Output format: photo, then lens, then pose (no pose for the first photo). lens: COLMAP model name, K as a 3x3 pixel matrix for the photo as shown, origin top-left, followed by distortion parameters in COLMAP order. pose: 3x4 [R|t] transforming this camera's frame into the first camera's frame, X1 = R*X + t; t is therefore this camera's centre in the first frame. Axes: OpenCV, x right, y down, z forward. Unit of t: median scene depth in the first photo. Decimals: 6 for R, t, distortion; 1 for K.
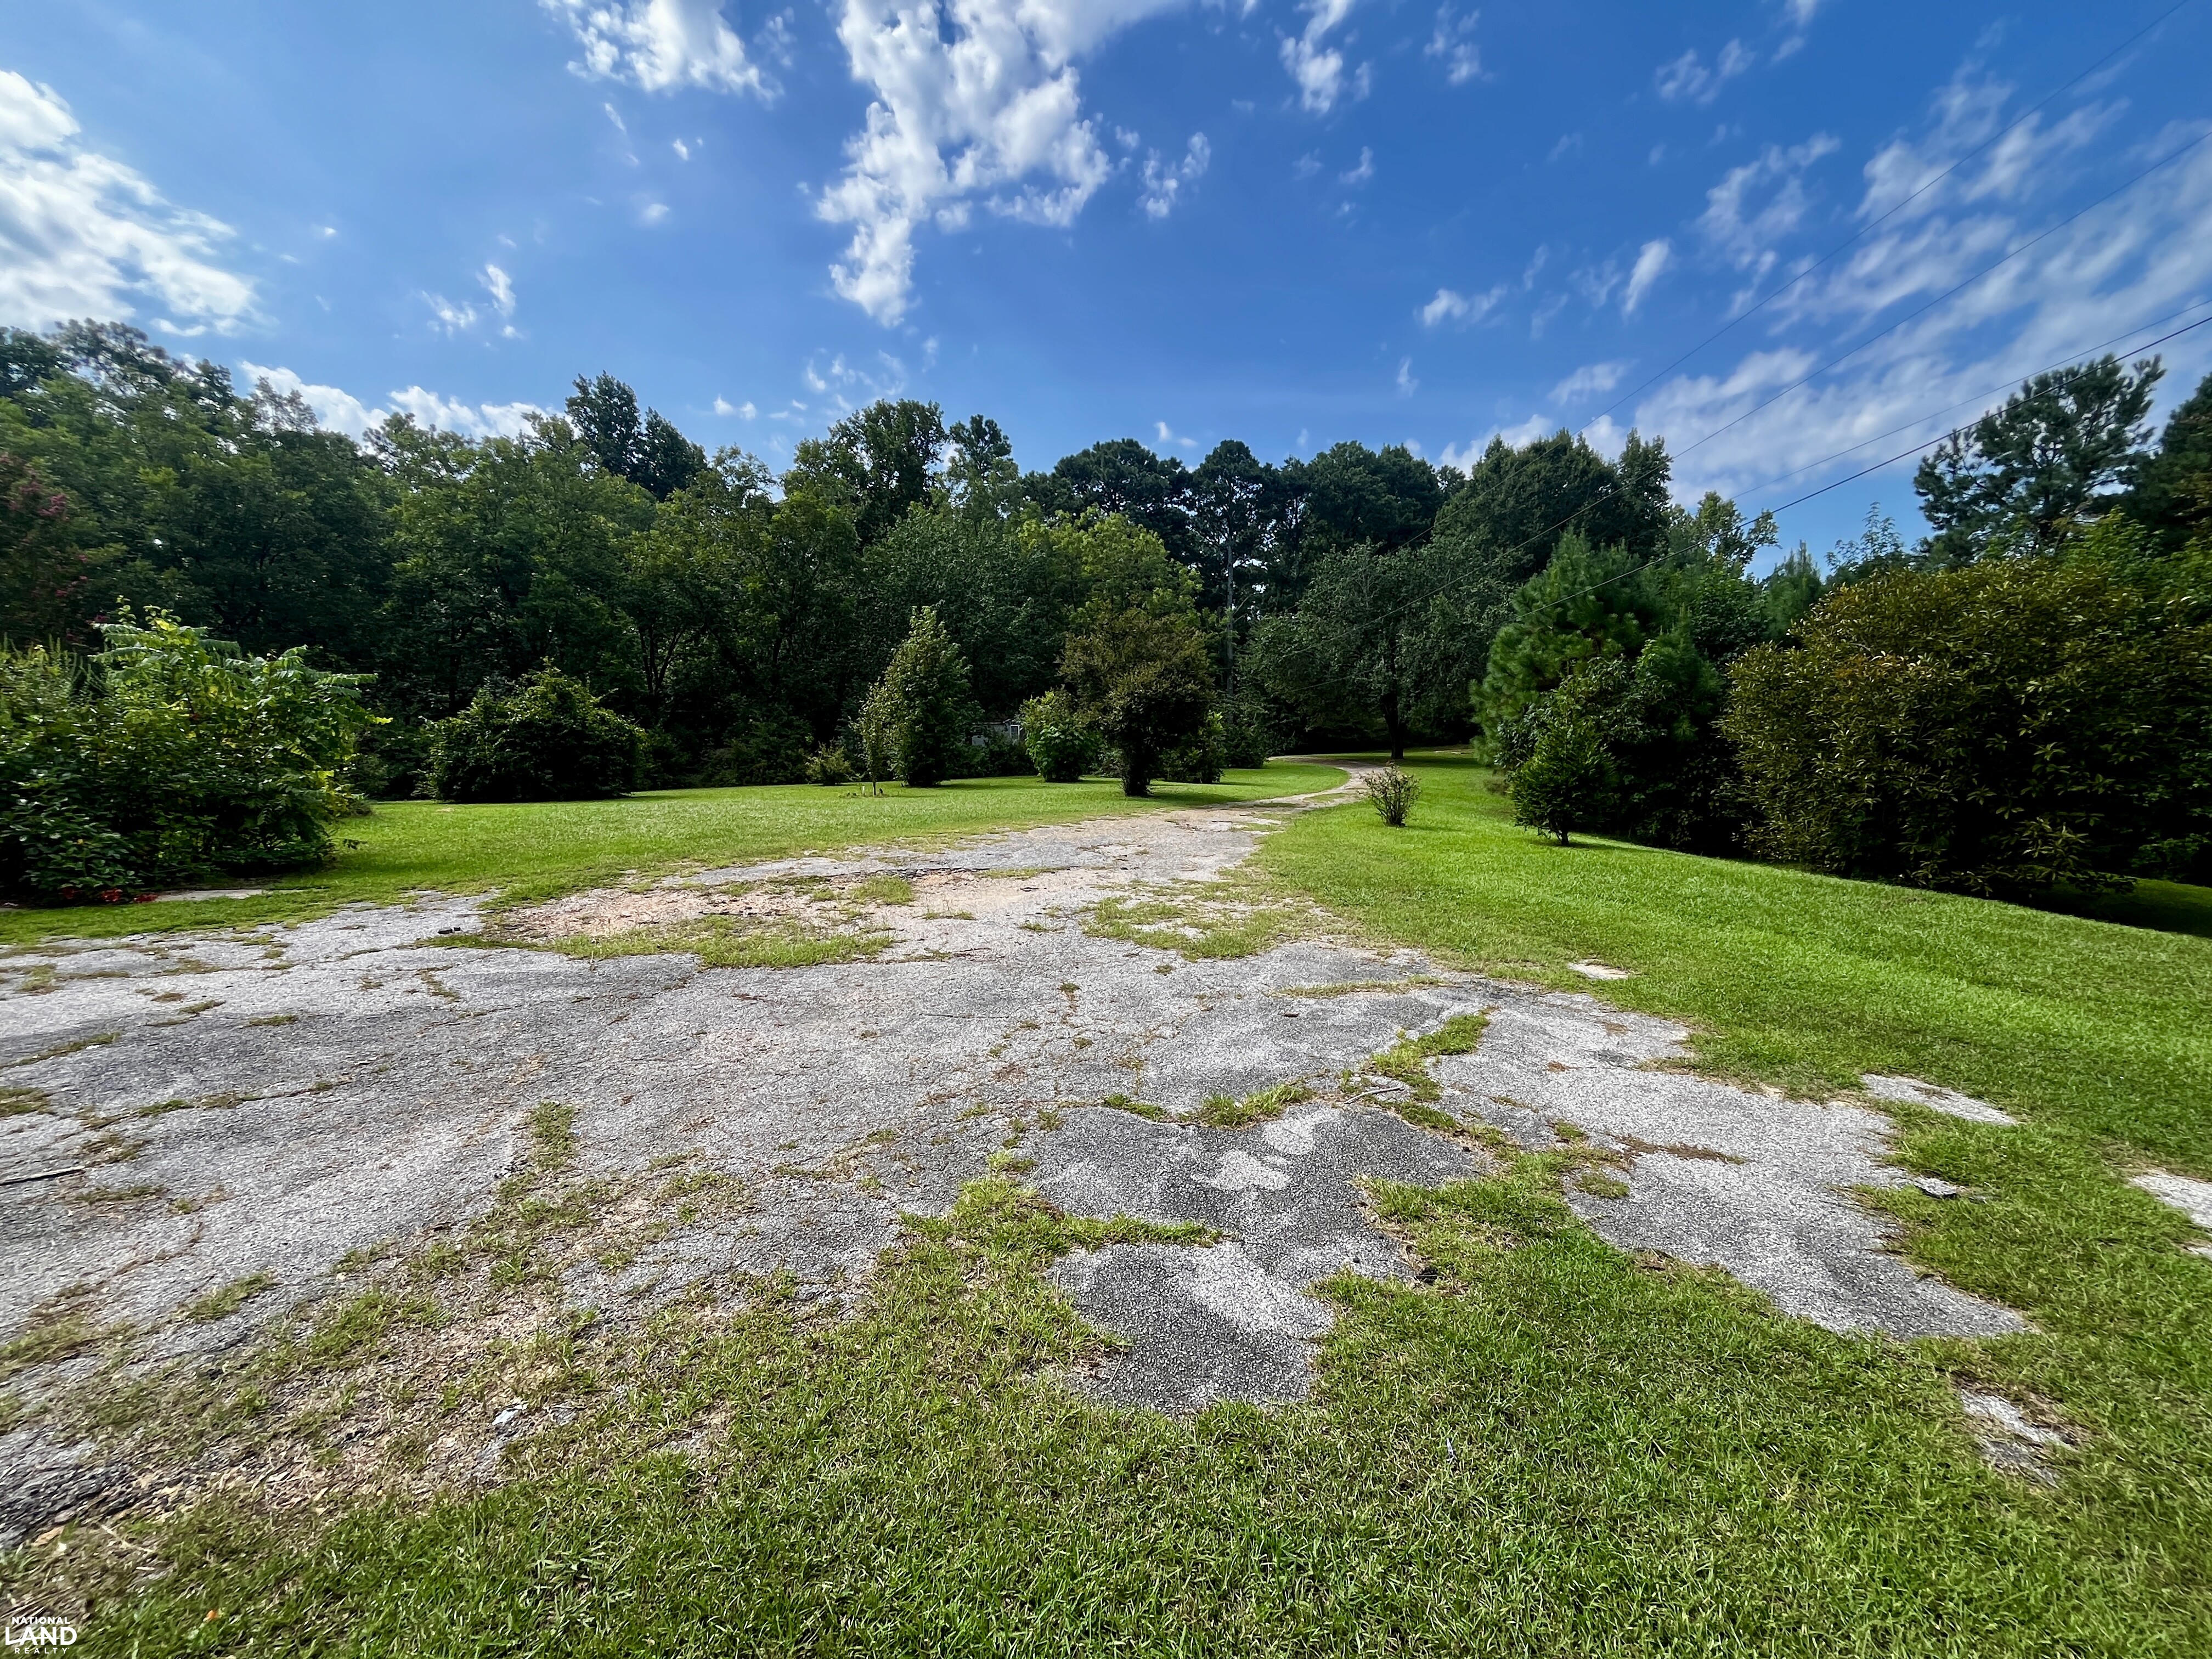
lens RADIAL K [[891.6, 0, 1100.4], [0, 891.6, 825.3], [0, 0, 1]] dist [-0.003629, -0.000067]
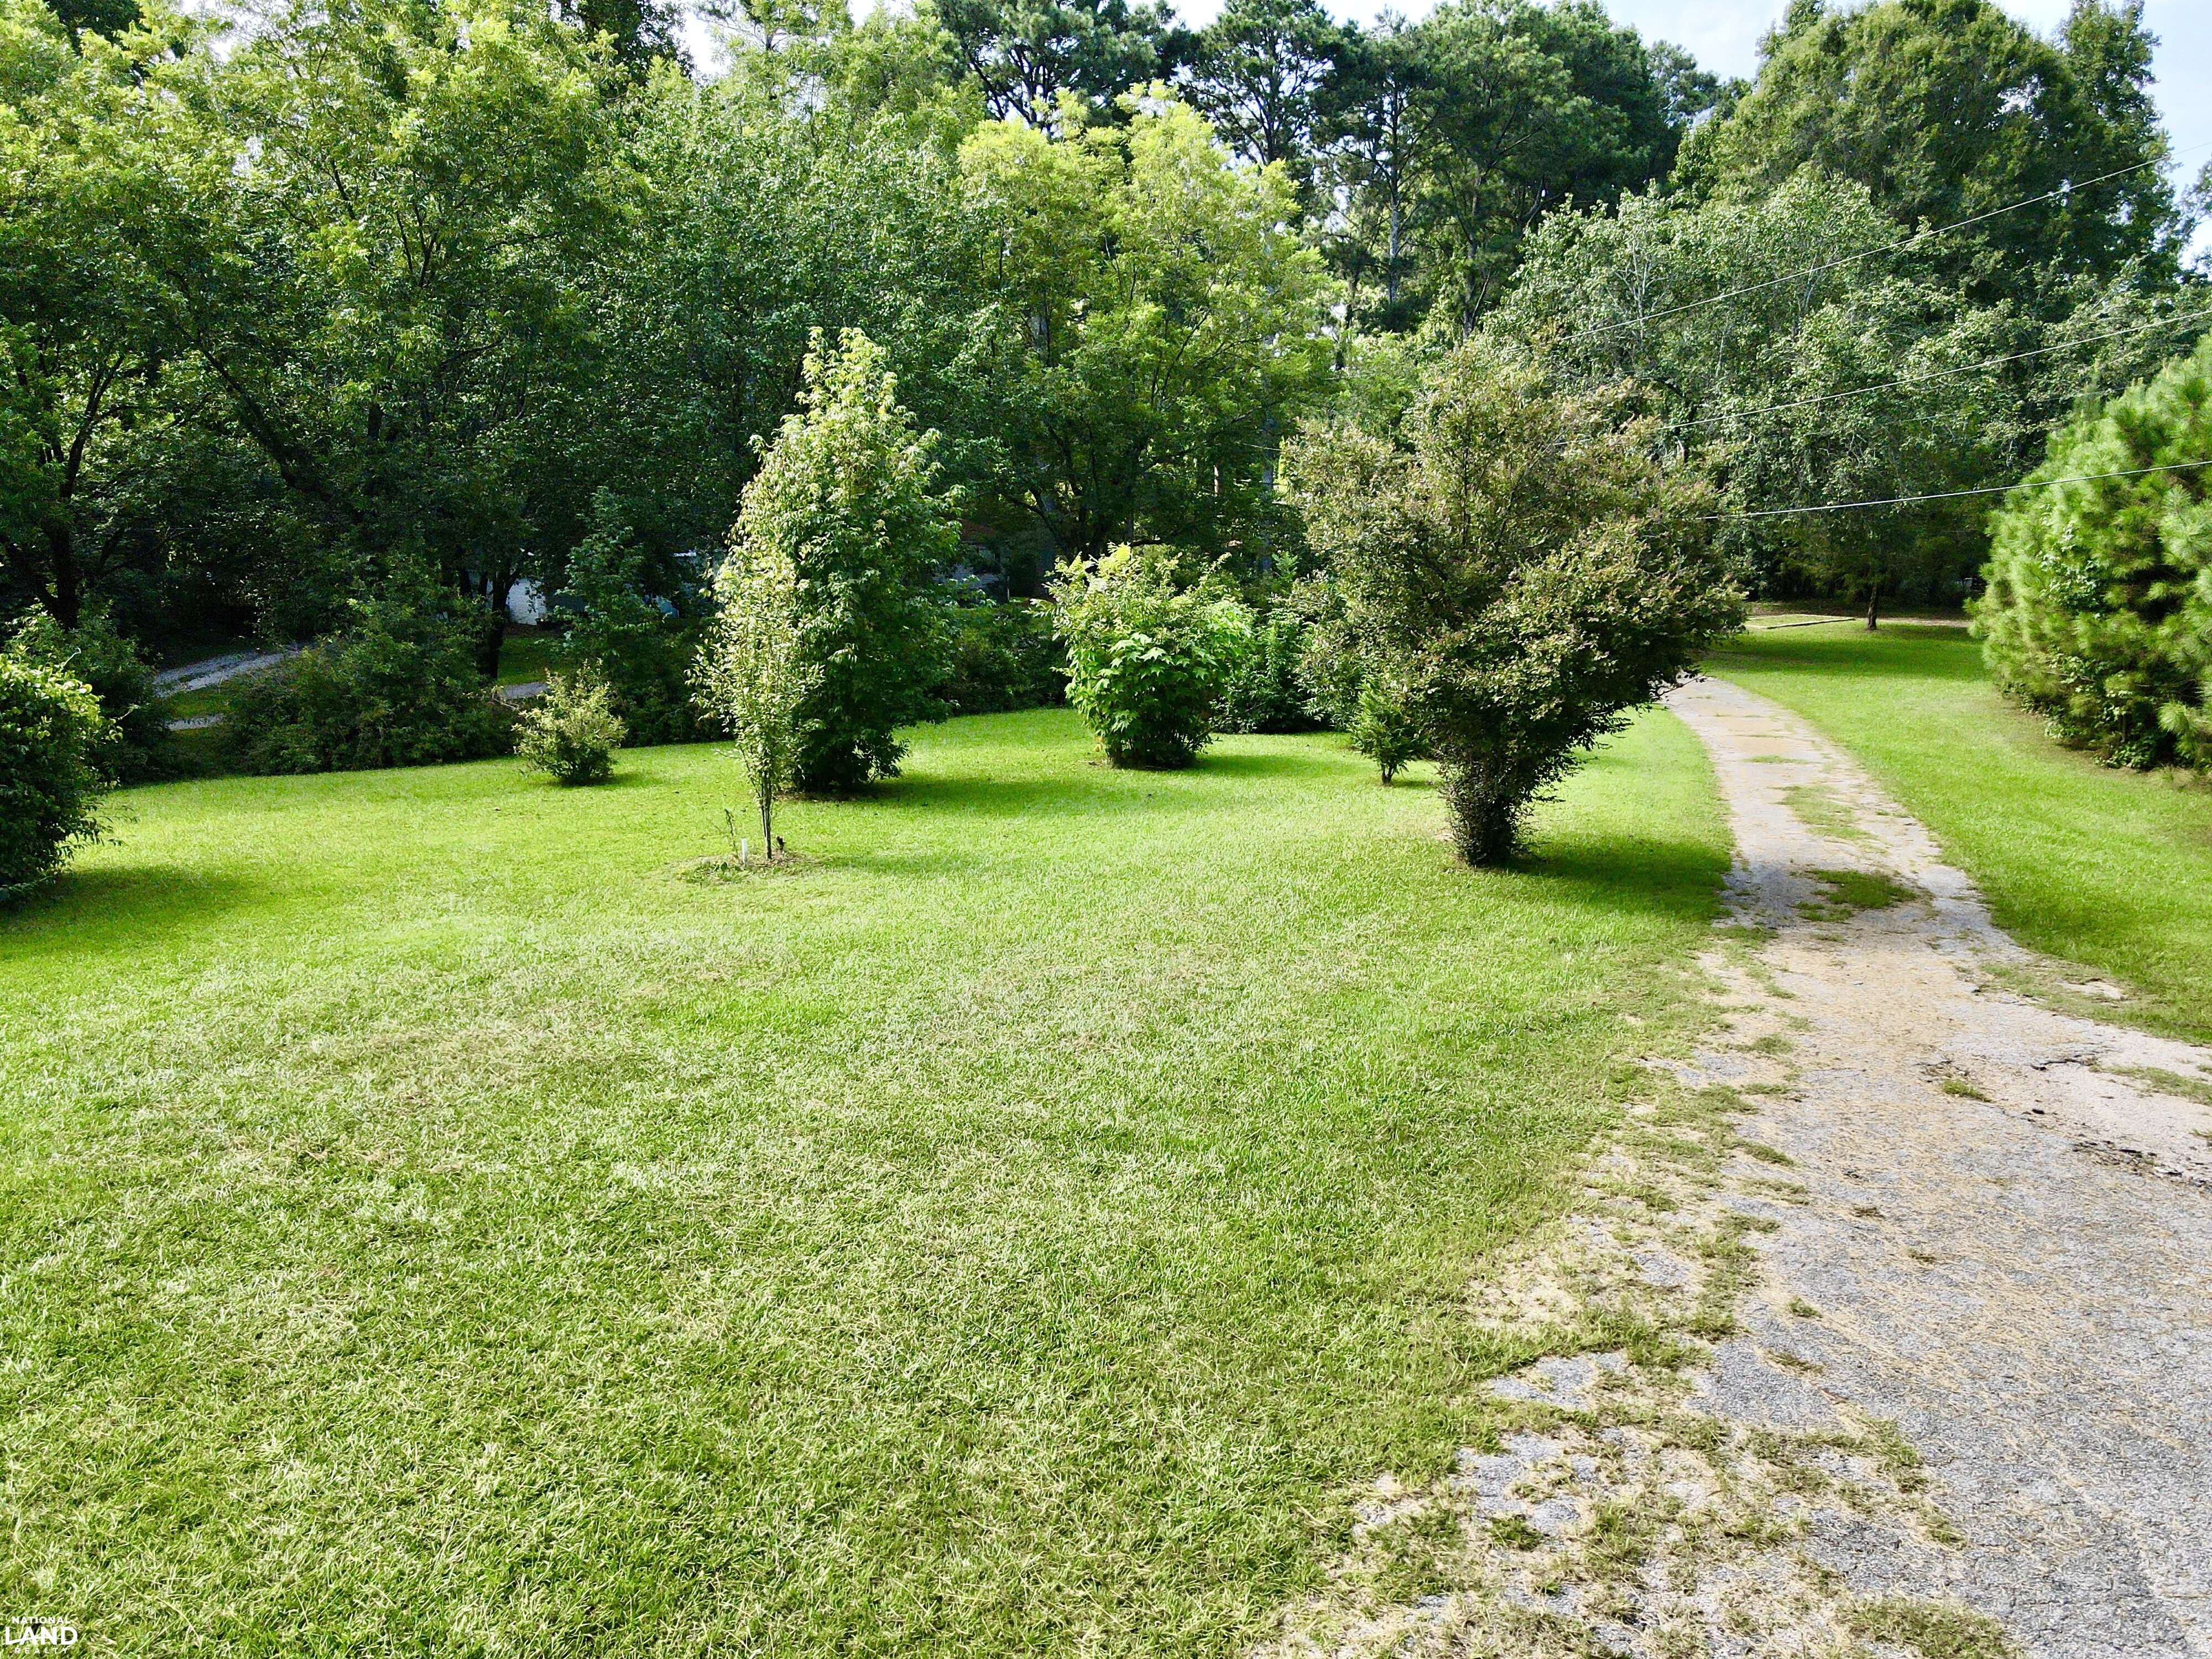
lens RADIAL K [[1629.9, 0, 1109.7], [0, 1629.9, 827.9], [0, 0, 1]] dist [0.015098, 0.002212]
pose [[0.993055, -0.013009, 0.116930, -0.139446], [0.004658, 0.997436, 0.071408, -0.067484], [-0.117559, -0.070367, 0.990570, 0.227666]]
